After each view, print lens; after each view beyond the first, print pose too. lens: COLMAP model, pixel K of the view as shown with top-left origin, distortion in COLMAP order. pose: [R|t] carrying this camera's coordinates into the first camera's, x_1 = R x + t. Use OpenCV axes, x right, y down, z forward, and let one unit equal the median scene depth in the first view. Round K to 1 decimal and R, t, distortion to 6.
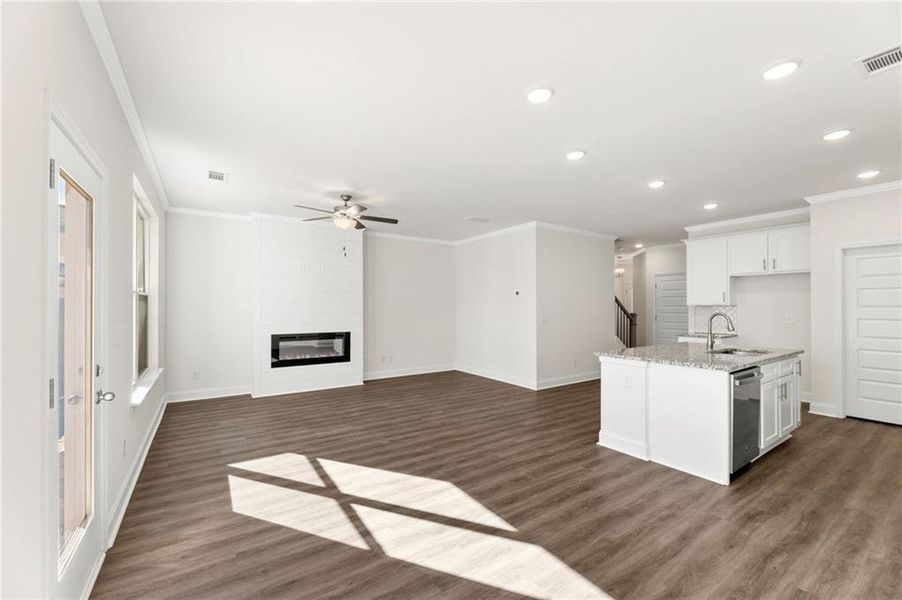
lens RADIAL K [[367.7, 0, 458.4], [0, 367.7, 304.9], [0, 0, 1]] dist [-0.002002, 0.001096]
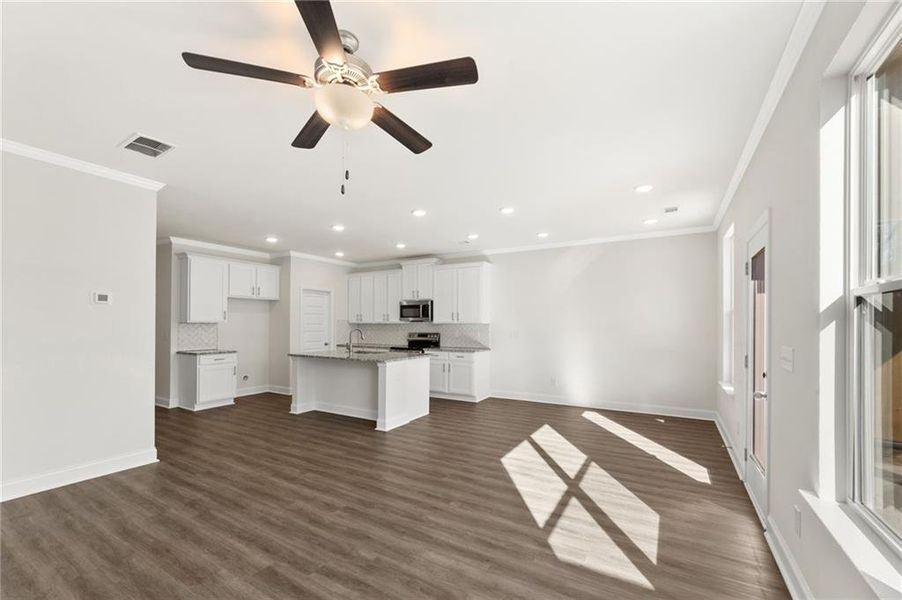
lens RADIAL K [[367.7, 0, 451.7], [0, 367.7, 323.7], [0, 0, 1]] dist [-0.002002, 0.001096]
pose [[-0.420147, 0.002915, 0.907451, -1.141909], [-0.006992, 0.999955, -0.006450, 0.011462], [-0.907429, -0.009055, -0.420108, 1.719987]]
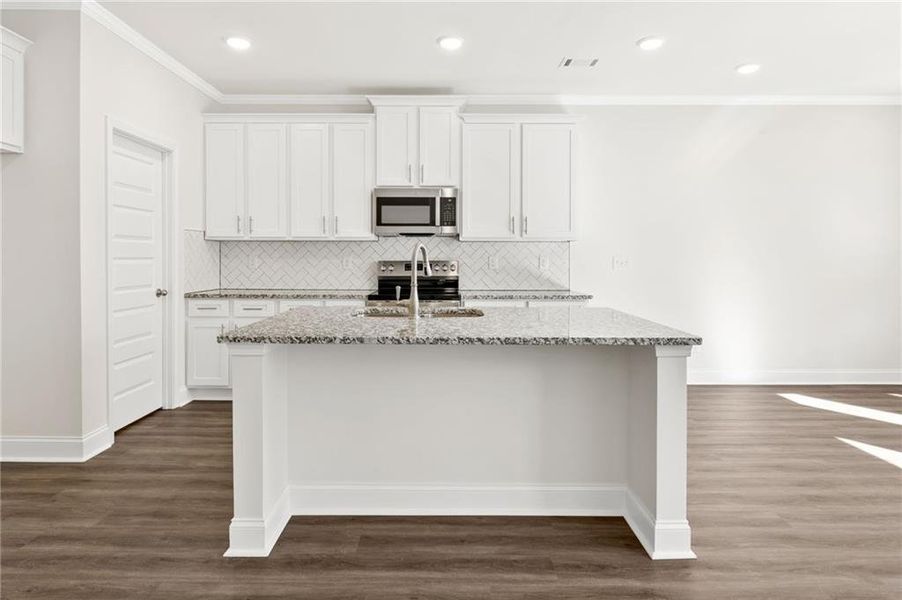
lens RADIAL K [[494.3, 0, 445.6], [0, 494.3, 261.0], [0, 0, 1]] dist [-0.002033, -0.001126]
pose [[-0.817436, -0.006938, 0.575978, 0.374613], [-0.004890, 0.999975, 0.005105, 0.054796], [-0.575999, 0.001356, -0.817449, 2.081118]]
